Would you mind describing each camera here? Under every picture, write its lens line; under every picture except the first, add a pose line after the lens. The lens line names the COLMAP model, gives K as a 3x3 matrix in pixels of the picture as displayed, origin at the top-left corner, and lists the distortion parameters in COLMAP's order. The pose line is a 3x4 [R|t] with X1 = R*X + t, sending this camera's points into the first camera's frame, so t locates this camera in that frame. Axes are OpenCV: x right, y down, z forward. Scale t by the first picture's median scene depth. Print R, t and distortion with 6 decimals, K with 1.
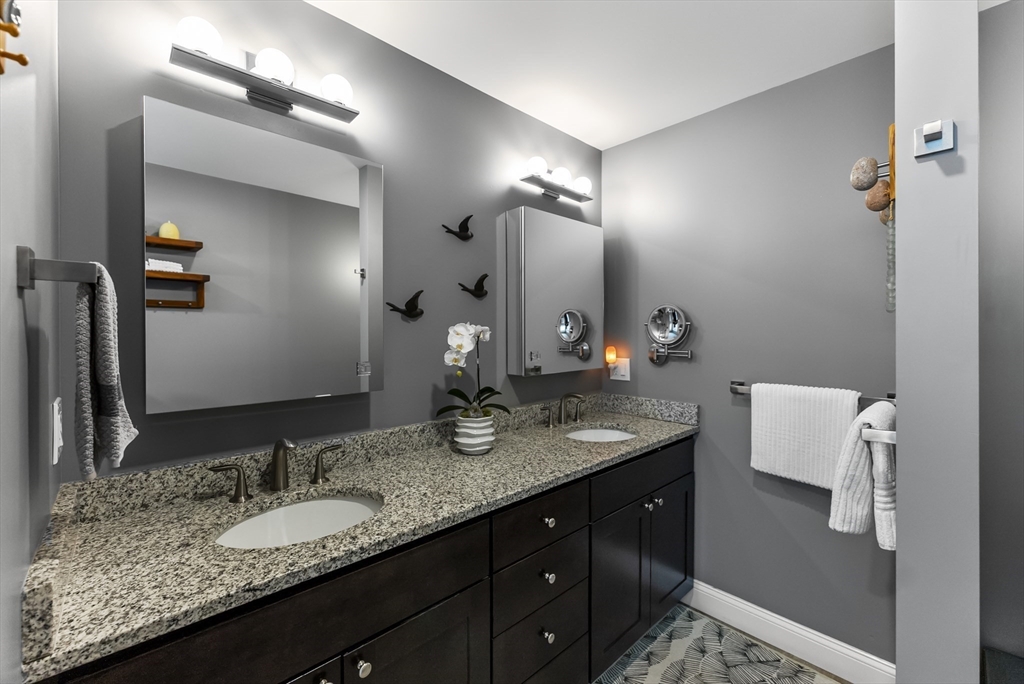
lens RADIAL K [[427.2, 0, 511.3], [0, 427.2, 339.9], [0, 0, 1]] dist [0.001048, 0.000262]
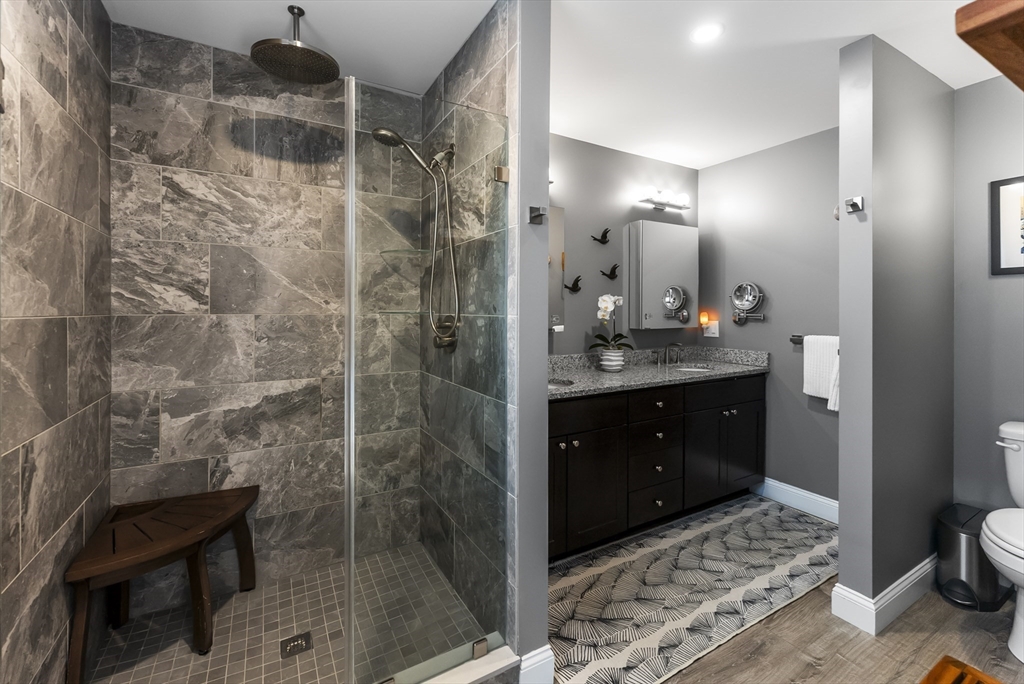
lens RADIAL K [[430.9, 0, 511.0], [0, 430.9, 316.4], [0, 0, 1]] dist [0.002371, 0.000207]
pose [[0.974473, 0.005848, -0.224429, -0.076074], [-0.005765, 0.999983, 0.001023, 0.037639], [0.224431, 0.000297, 0.974490, -0.603956]]
